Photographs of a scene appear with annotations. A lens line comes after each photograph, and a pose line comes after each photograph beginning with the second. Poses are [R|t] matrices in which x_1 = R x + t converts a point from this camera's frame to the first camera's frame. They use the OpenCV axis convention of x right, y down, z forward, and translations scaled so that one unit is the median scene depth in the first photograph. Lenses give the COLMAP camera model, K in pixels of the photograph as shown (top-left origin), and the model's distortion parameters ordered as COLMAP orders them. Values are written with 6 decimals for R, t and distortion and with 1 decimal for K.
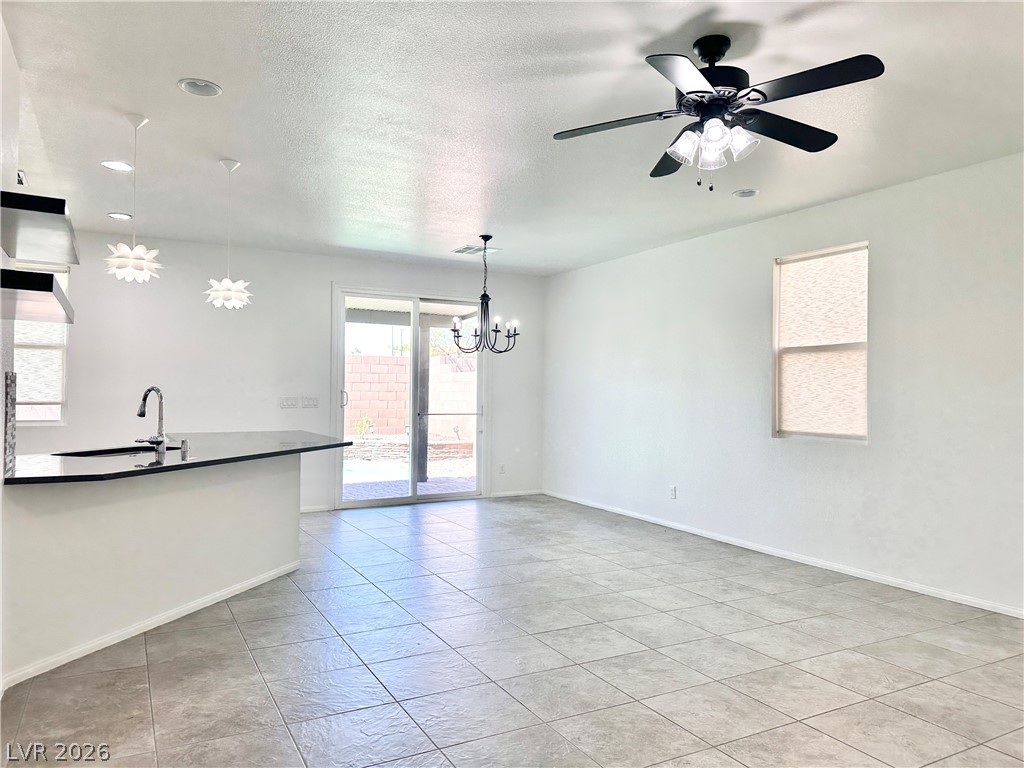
lens RADIAL K [[728.0, 0, 528.7], [0, 728.0, 376.9], [0, 0, 1]] dist [0.048012, -0.059622]
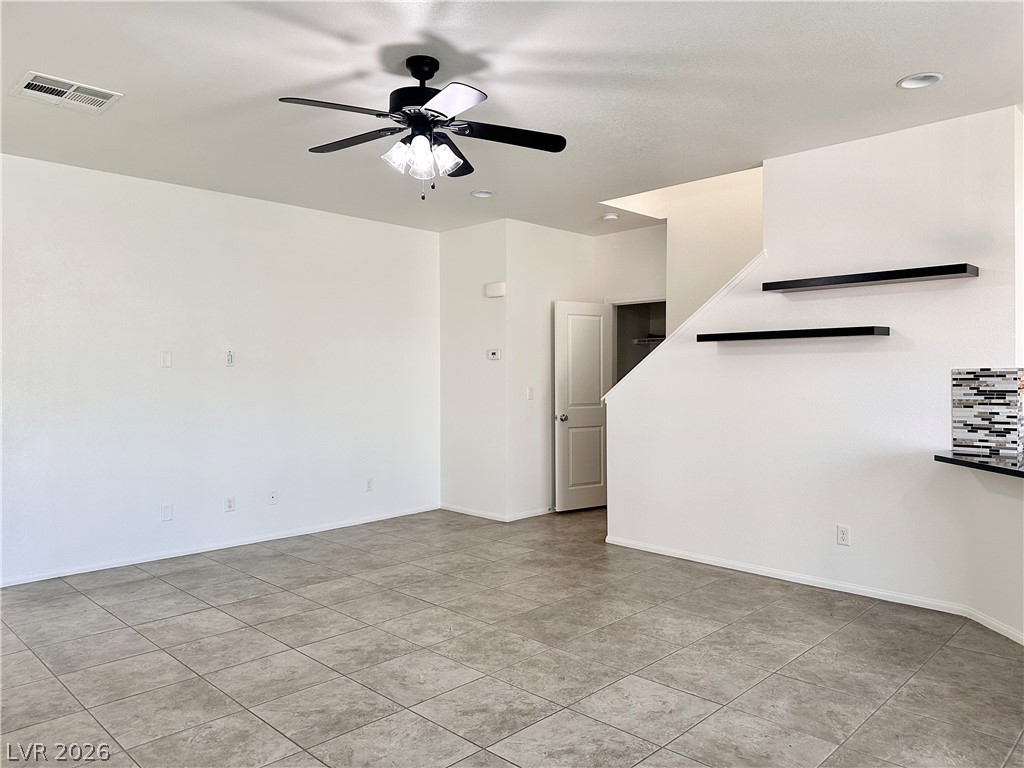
lens RADIAL K [[728.0, 0, 510.6], [0, 728.0, 382.1], [0, 0, 1]] dist [0.048012, -0.059622]
pose [[-0.962564, -0.005561, -0.270999, 0.332345], [-0.002668, 0.999935, -0.011044, 0.025544], [0.271043, -0.009907, -0.962516, 1.665618]]
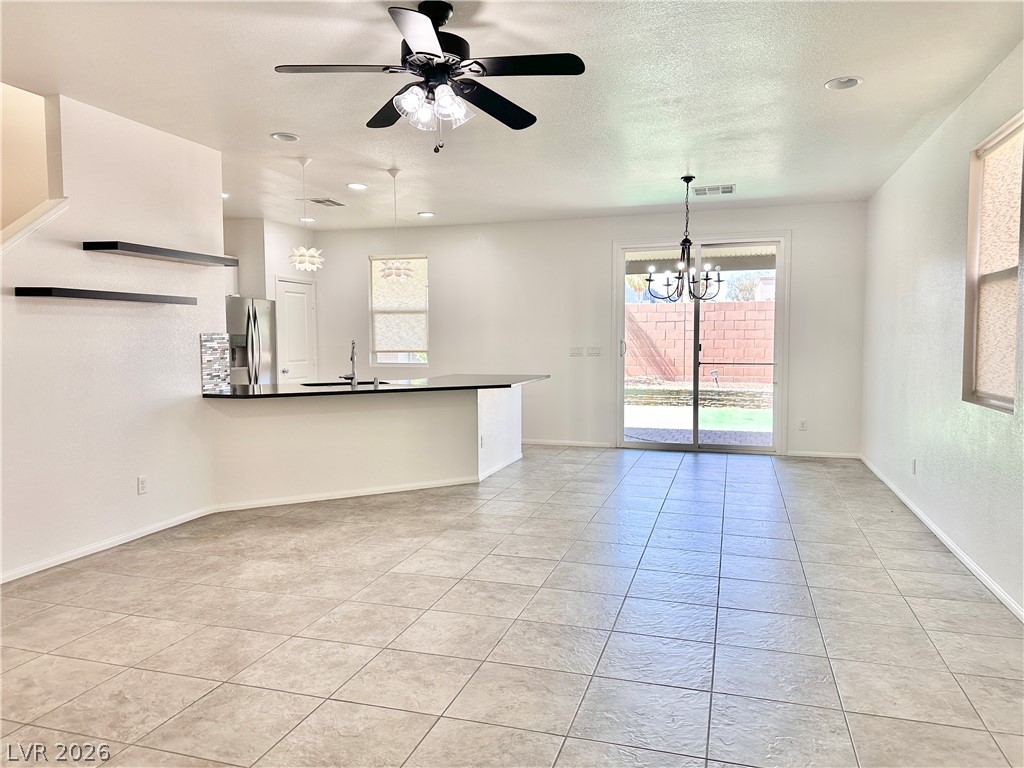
lens RADIAL K [[728.0, 0, 512.7], [0, 728.0, 382.2], [0, 0, 1]] dist [0.048012, -0.059622]
pose [[0.689641, 0.031304, -0.723475, 0.876094], [0.027111, 0.997249, 0.068993, 0.004720], [0.723644, -0.067194, 0.686895, 0.268477]]
